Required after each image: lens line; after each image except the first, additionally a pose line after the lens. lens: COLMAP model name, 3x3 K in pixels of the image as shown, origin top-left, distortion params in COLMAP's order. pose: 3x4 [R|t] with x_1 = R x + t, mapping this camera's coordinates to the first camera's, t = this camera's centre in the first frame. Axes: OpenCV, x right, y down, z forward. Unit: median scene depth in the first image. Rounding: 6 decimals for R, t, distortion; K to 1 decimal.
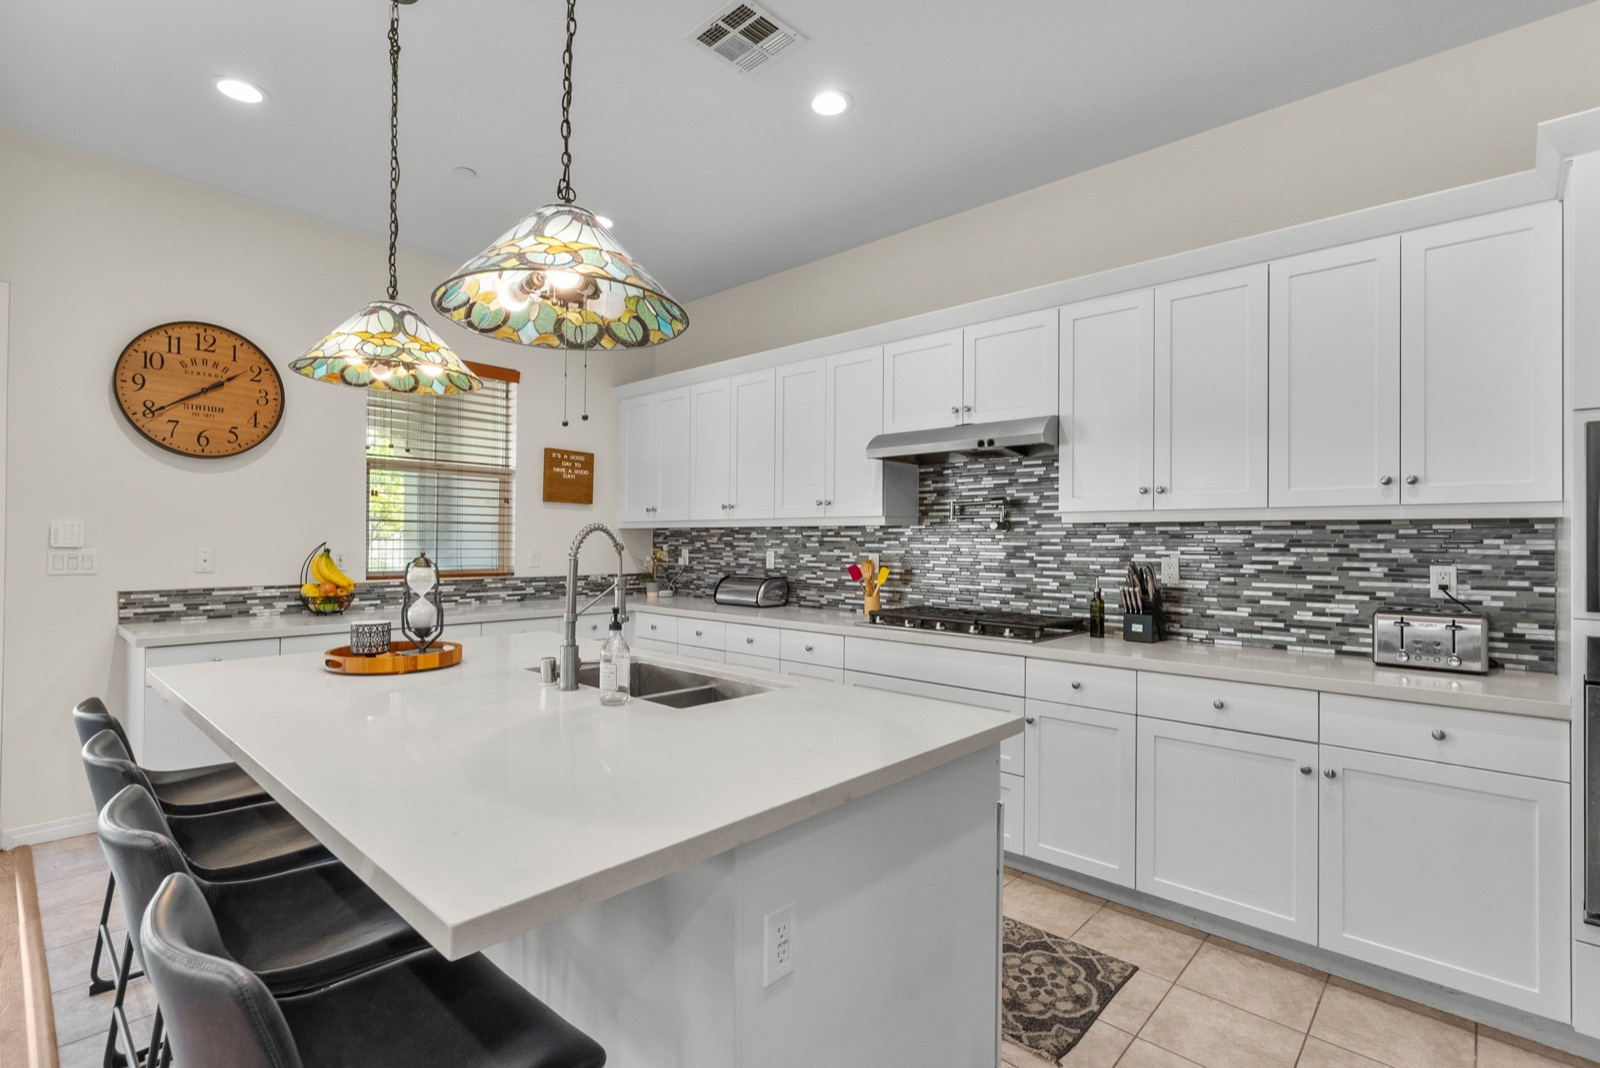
lens RADIAL K [[722.1, 0, 808.7], [0, 722.1, 535.1], [0, 0, 1]] dist [0.003202, 0.000835]
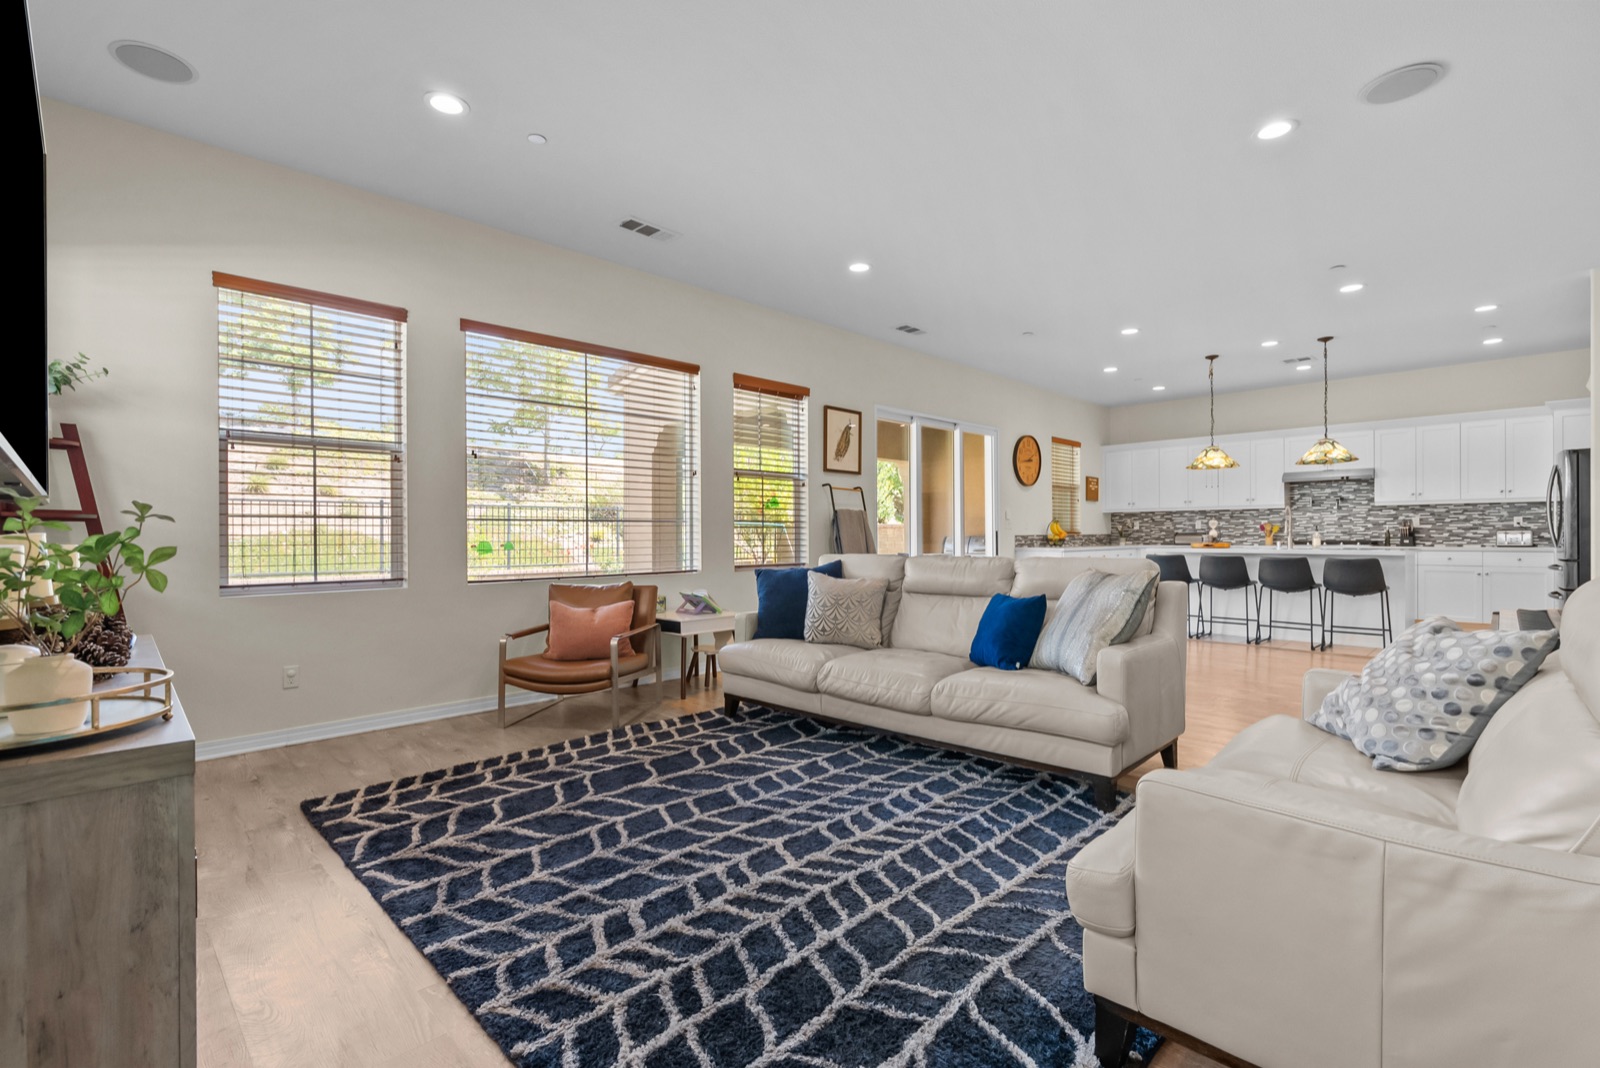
lens RADIAL K [[722.1, 0, 790.9], [0, 722.1, 532.8], [0, 0, 1]] dist [0.003202, 0.000835]
pose [[0.999228, -0.012141, -0.037375, -1.835812], [0.012341, 0.999911, 0.005126, 0.046684], [0.037309, -0.005583, 0.999288, -1.925517]]
